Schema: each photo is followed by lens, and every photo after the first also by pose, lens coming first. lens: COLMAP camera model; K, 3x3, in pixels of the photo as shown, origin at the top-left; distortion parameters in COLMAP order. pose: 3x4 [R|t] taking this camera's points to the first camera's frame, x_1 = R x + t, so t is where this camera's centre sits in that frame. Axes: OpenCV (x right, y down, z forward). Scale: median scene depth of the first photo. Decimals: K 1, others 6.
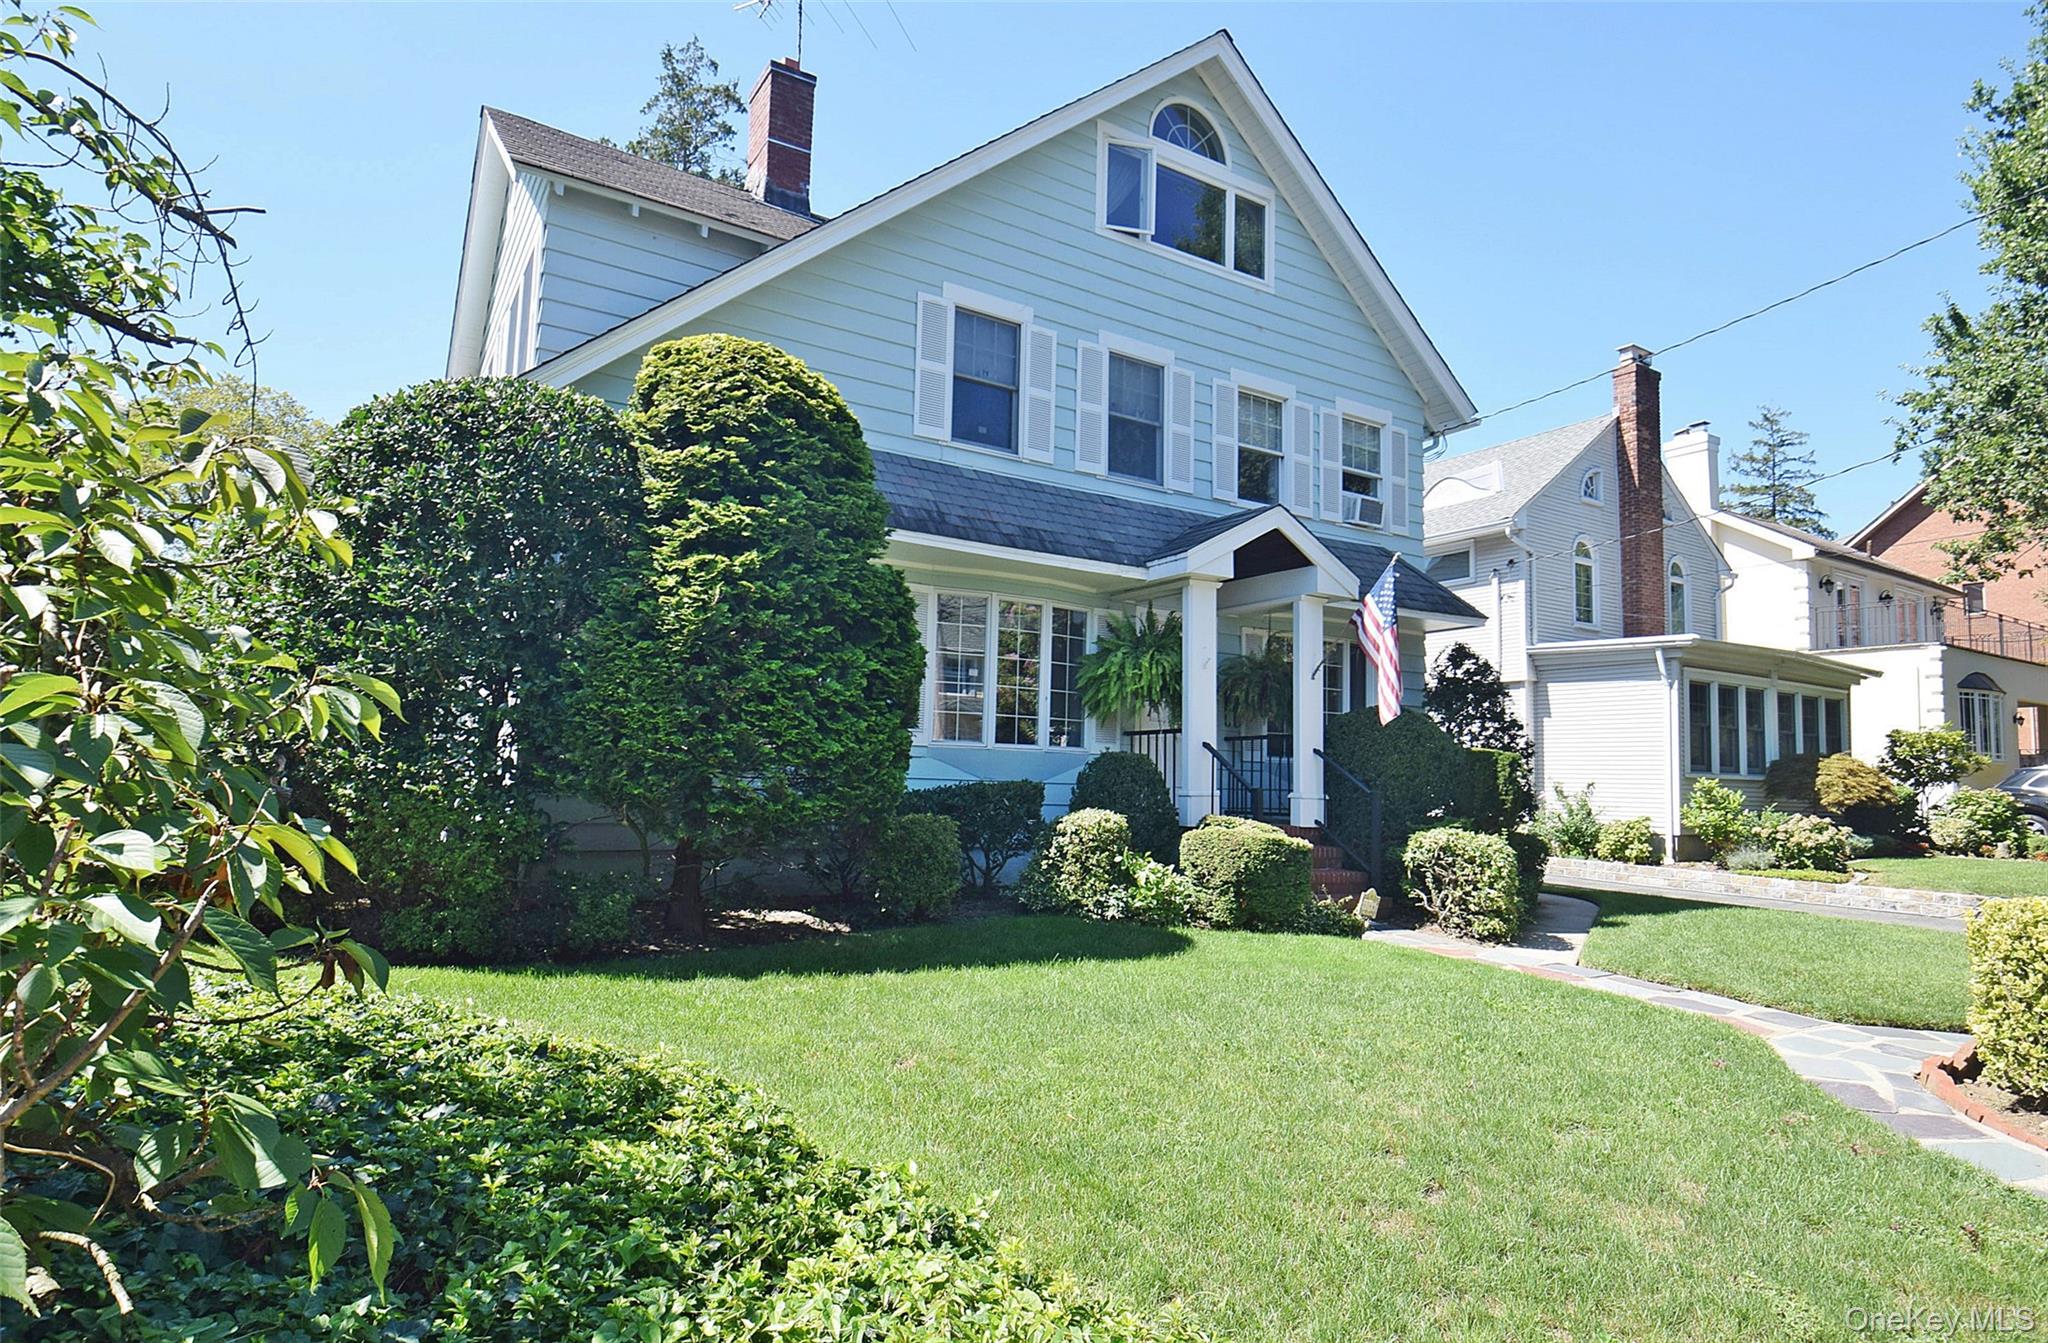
lens RADIAL K [[1079.3, 0, 993.0], [0, 1079.3, 686.5], [0, 0, 1]] dist [0.023755, -0.045473]
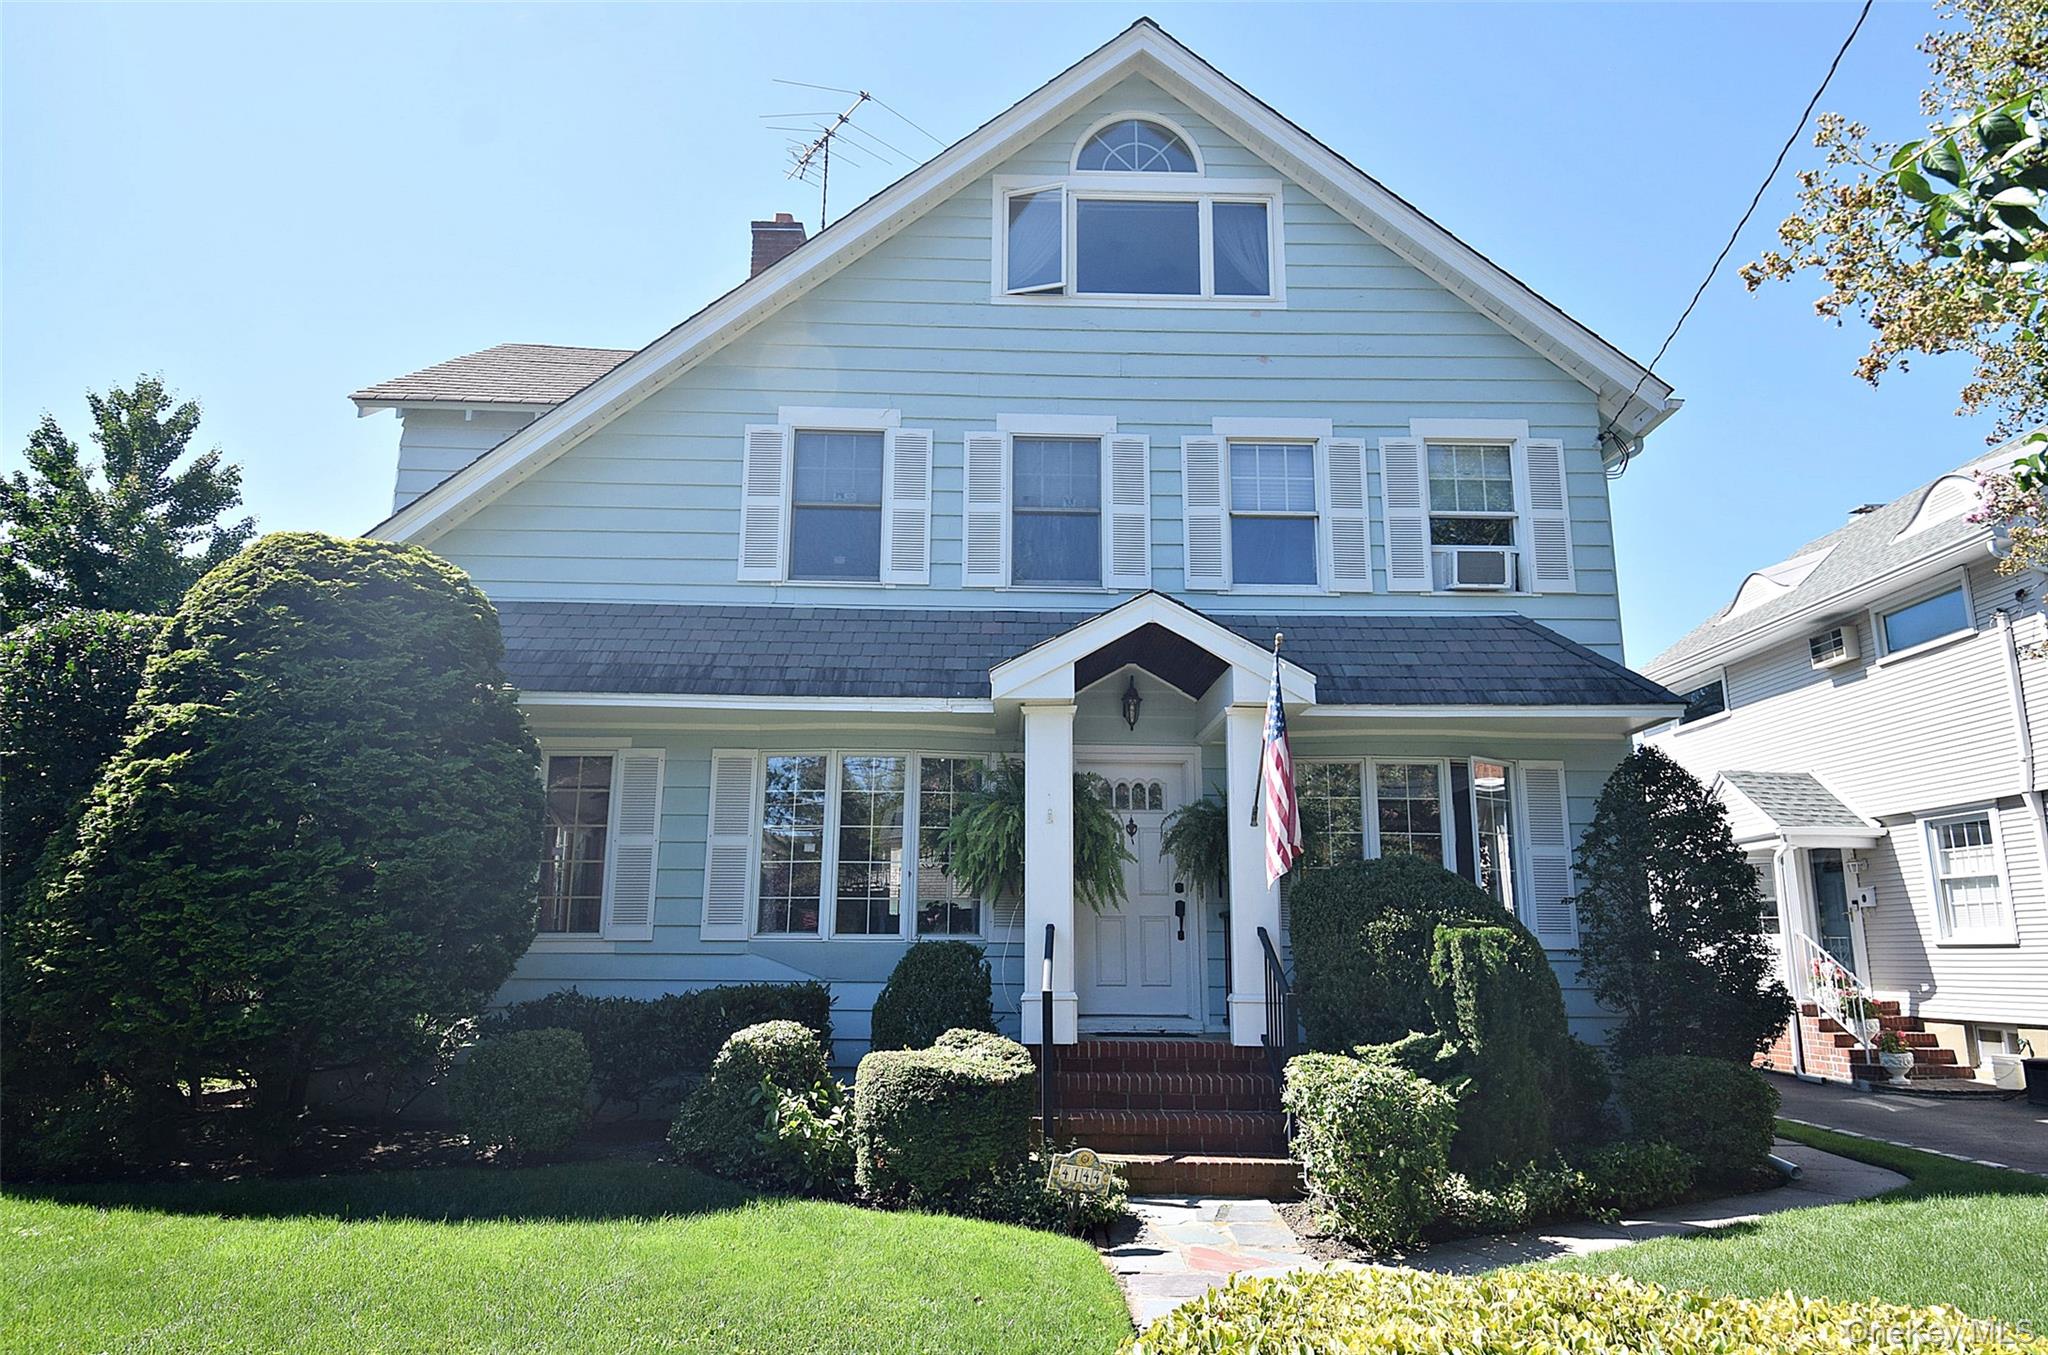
lens RADIAL K [[1224.5, 0, 1039.3], [0, 1224.5, 687.9], [0, 0, 1]] dist [0.029398, -0.043942]
pose [[0.872877, -0.123235, -0.472121, 0.559918], [0.058199, 0.986968, -0.150023, 0.016051], [0.484456, 0.103475, 0.868674, 0.240959]]
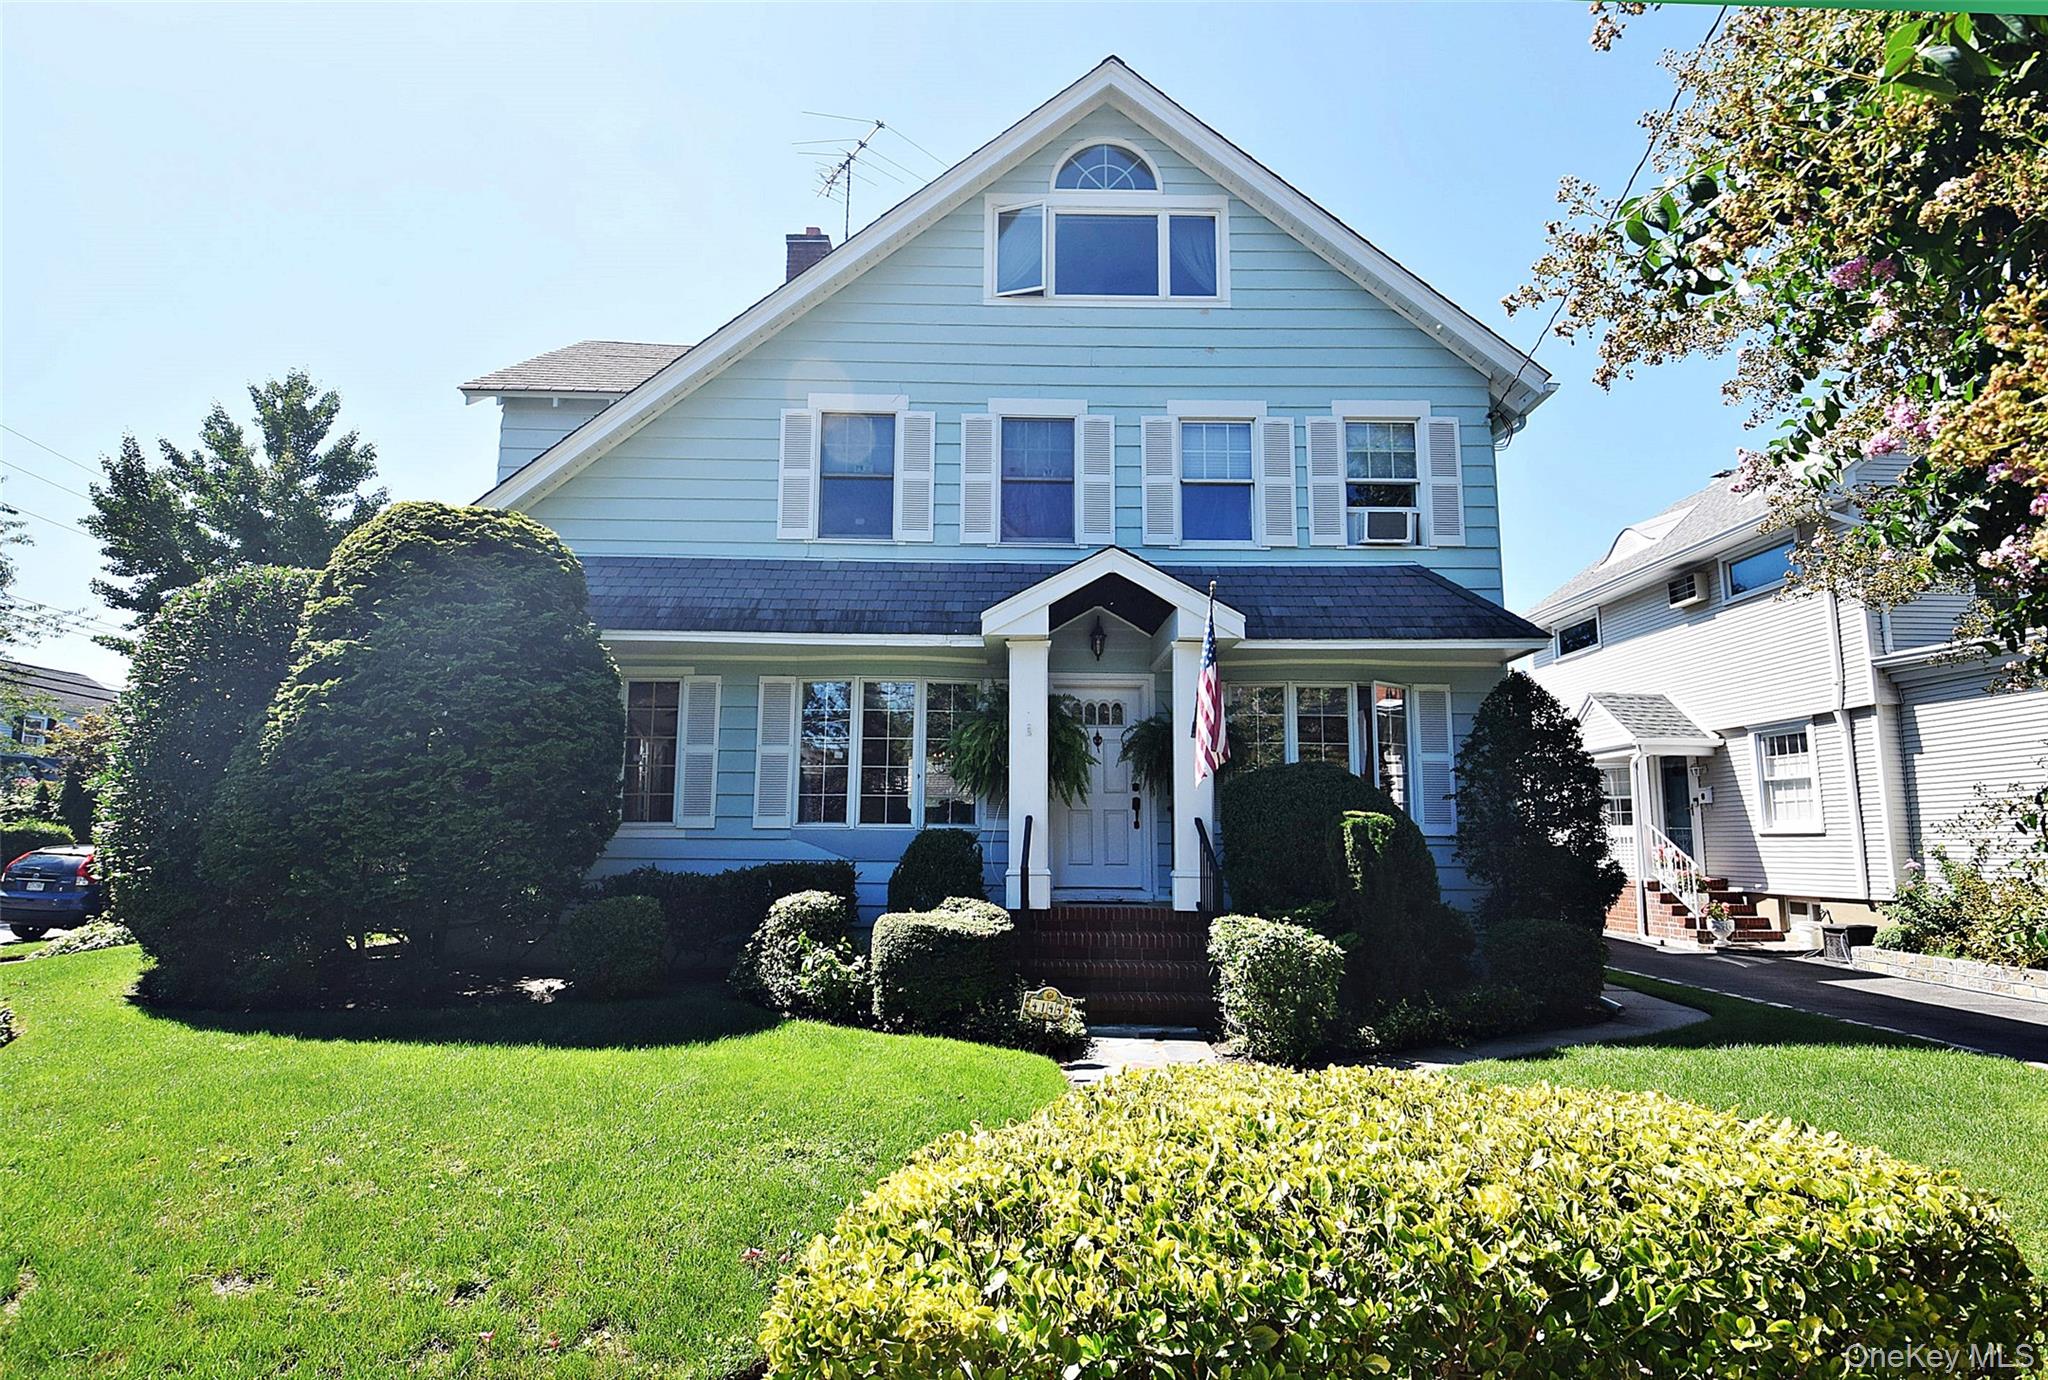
lens RADIAL K [[1013.1, 0, 1025.2], [0, 1013.1, 702.7], [0, 0, 1]] dist [0.018227, -0.034431]
pose [[0.865119, -0.088127, -0.493763, 0.582510], [0.058027, 0.995418, -0.075994, 0.019658], [0.498198, 0.037093, 0.866270, 0.233849]]
